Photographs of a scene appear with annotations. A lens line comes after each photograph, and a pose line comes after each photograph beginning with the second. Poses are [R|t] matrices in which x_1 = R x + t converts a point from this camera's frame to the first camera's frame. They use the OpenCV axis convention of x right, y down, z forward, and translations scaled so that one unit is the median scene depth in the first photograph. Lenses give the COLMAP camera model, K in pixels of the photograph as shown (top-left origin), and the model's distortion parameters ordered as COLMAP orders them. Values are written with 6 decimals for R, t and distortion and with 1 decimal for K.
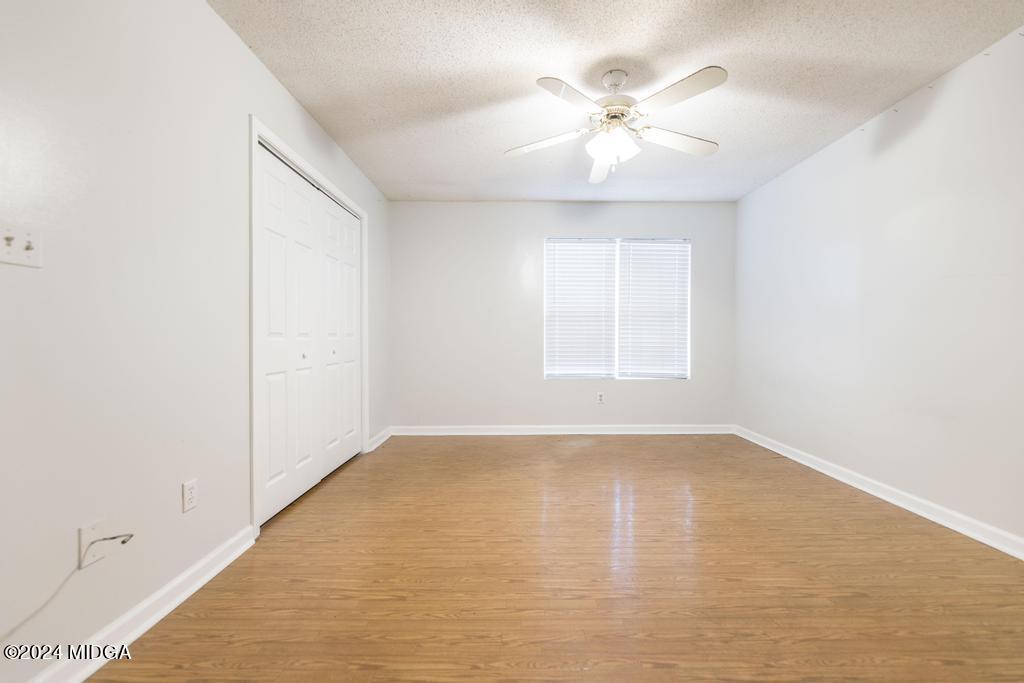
lens RADIAL K [[422.6, 0, 507.3], [0, 422.6, 337.8], [0, 0, 1]] dist [-0.003197, 0.000863]
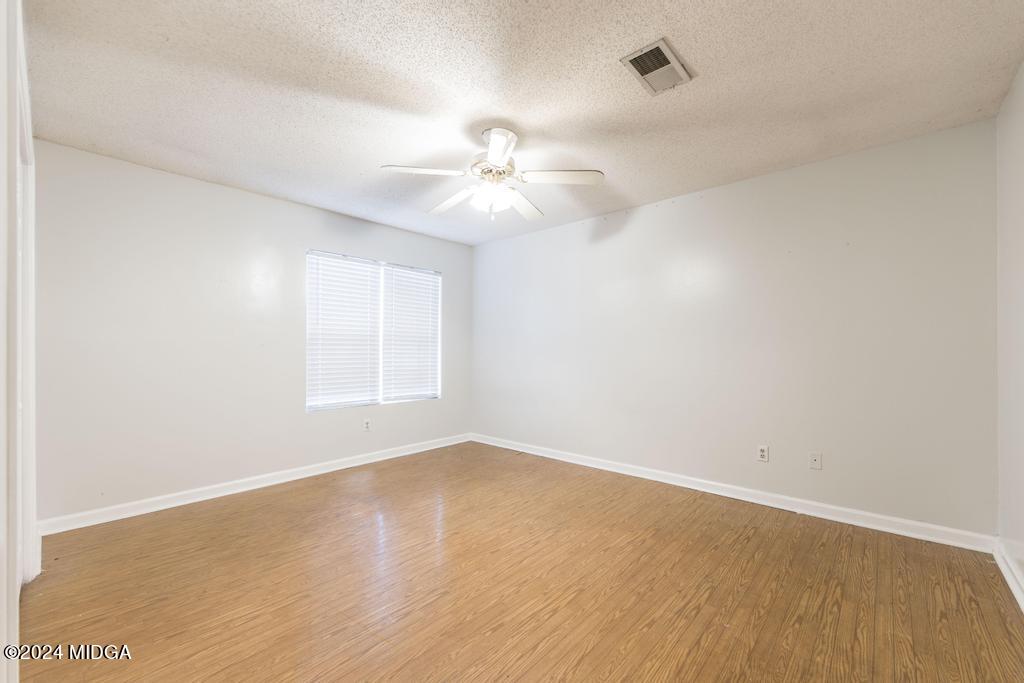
lens RADIAL K [[422.6, 0, 501.9], [0, 422.6, 346.8], [0, 0, 1]] dist [-0.003197, 0.000863]
pose [[0.675153, 0.002935, 0.737672, -0.279782], [0.000953, 0.999988, -0.004851, -0.031043], [-0.737677, 0.003979, 0.675142, 0.127489]]
